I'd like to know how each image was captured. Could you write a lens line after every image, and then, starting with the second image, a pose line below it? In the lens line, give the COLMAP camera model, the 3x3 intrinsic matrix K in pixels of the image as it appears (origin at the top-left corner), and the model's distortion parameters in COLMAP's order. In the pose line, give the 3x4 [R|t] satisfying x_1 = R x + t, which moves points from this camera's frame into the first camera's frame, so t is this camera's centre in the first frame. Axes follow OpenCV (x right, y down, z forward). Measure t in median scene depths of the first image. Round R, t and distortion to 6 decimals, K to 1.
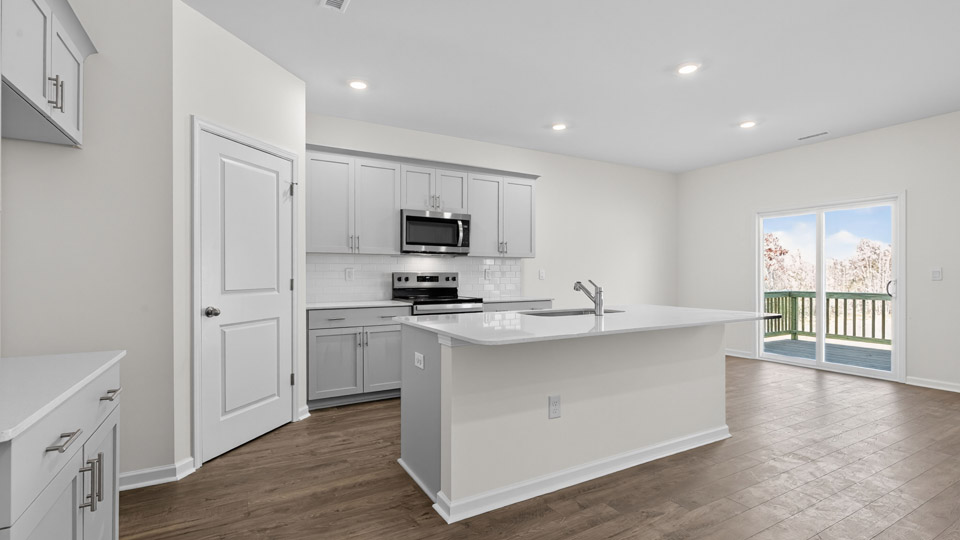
lens RADIAL K [[441.9, 0, 483.3], [0, 441.9, 272.3], [0, 0, 1]] dist [-0.000251, 0.000072]
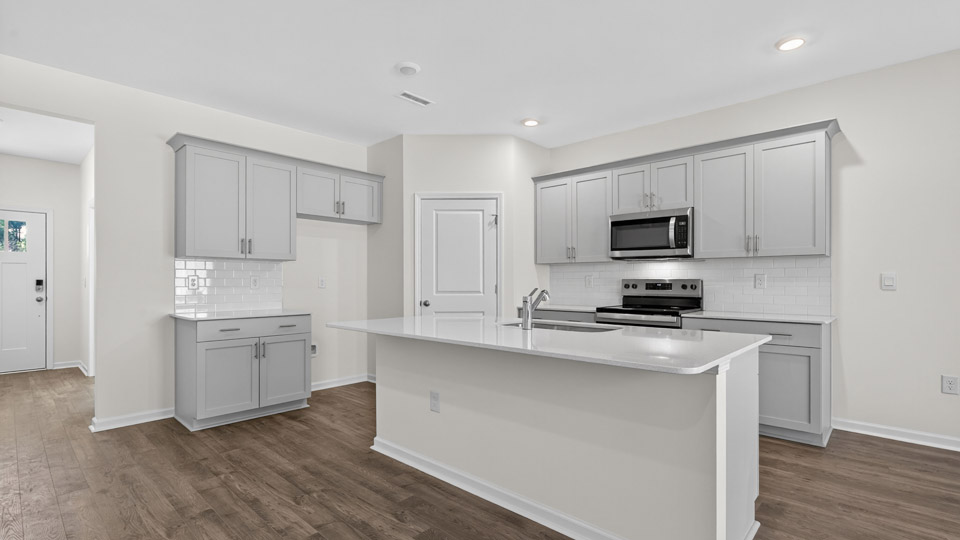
lens RADIAL K [[441.9, 0, 479.1], [0, 441.9, 283.4], [0, 0, 1]] dist [-0.000251, 0.000072]
pose [[0.303186, 0.006104, -0.952912, 0.629609], [0.005918, 0.999948, 0.008288, -0.000617], [0.952913, -0.008152, 0.303134, 0.387503]]
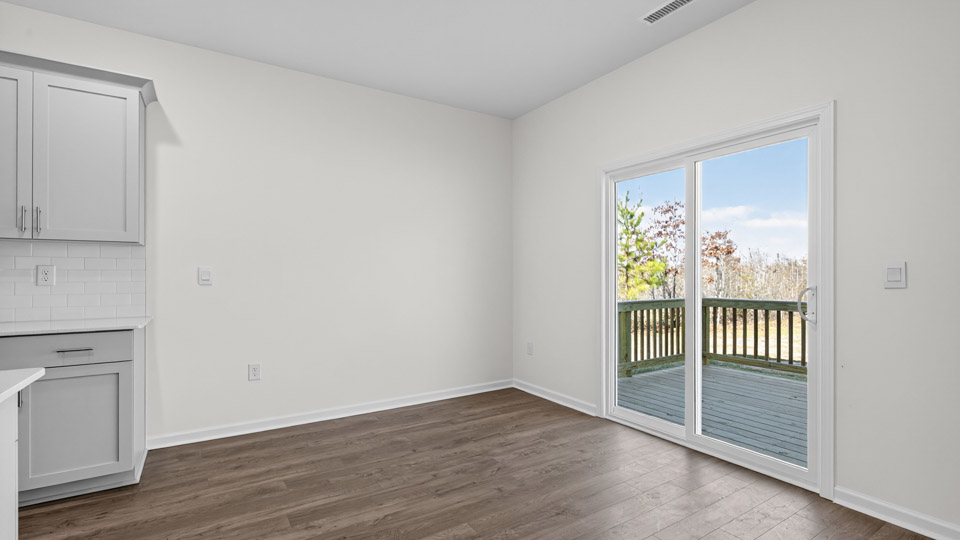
lens RADIAL K [[441.9, 0, 481.5], [0, 441.9, 271.8], [0, 0, 1]] dist [-0.000251, 0.000072]
pose [[0.998186, 0.001515, 0.060190, 0.533139], [-0.001475, 0.999999, -0.000702, 0.000106], [-0.060191, 0.000612, 0.998187, 0.530770]]
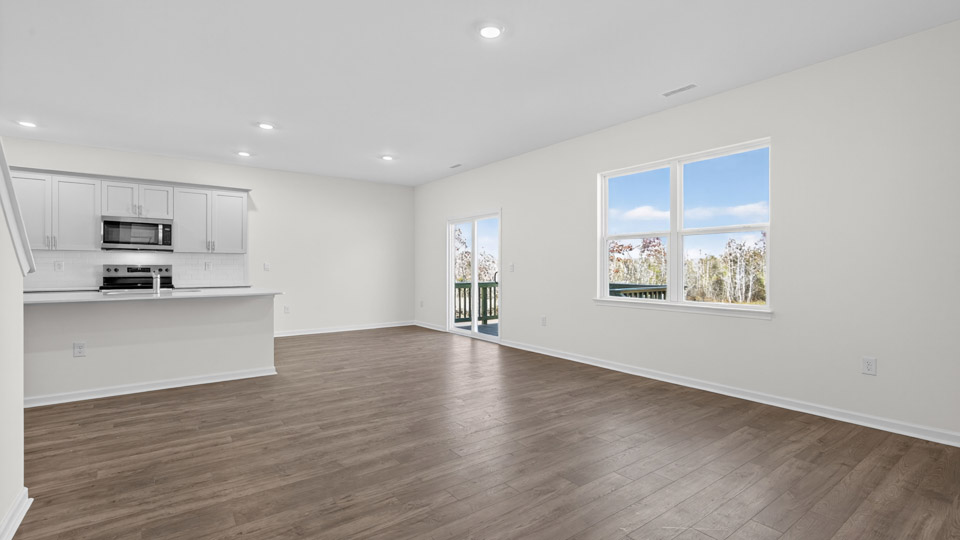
lens RADIAL K [[441.9, 0, 486.7], [0, 441.9, 265.0], [0, 0, 1]] dist [-0.000251, 0.000072]
pose [[0.993343, 0.003909, 0.115128, 0.734970], [-0.003339, 0.999981, -0.005138, 0.004203], [-0.115146, 0.004720, 0.993337, -0.384457]]
